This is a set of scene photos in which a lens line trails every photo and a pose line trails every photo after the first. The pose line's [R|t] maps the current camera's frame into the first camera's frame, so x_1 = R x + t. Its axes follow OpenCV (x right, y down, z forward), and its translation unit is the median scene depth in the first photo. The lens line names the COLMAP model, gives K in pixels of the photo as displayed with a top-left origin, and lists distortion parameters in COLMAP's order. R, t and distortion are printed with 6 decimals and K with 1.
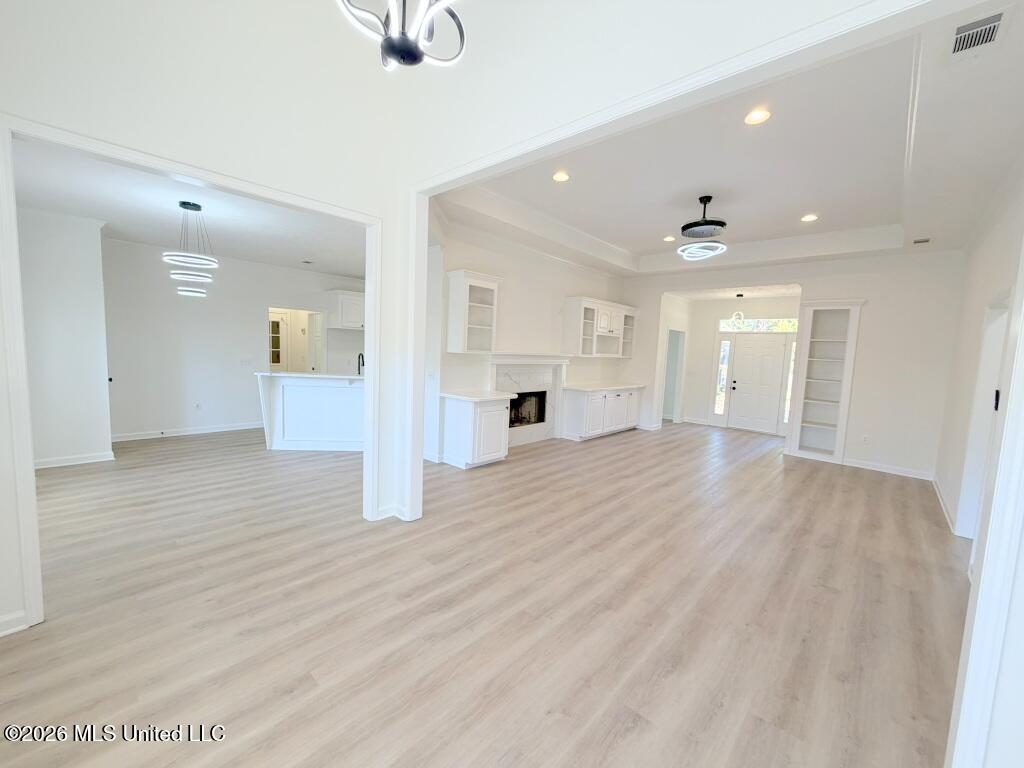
lens RADIAL K [[409.0, 0, 509.2], [0, 409.0, 384.3], [0, 0, 1]] dist [-0.001236, 0.000339]
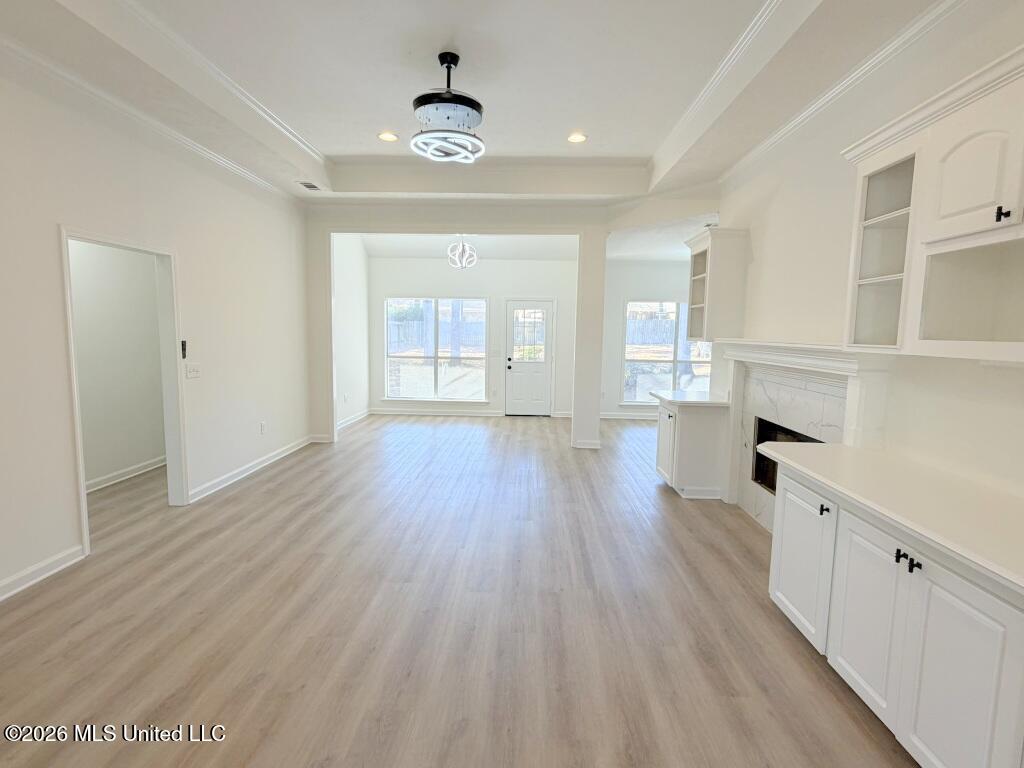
lens RADIAL K [[512.3, 0, 509.4], [0, 512.3, 385.6], [0, 0, 1]] dist [-0.006361, -0.000281]
pose [[-0.758454, 0.011128, -0.651632, 0.860672], [-0.108062, 0.983867, 0.142579, -0.100738], [0.642706, 0.178556, -0.745015, 1.615396]]
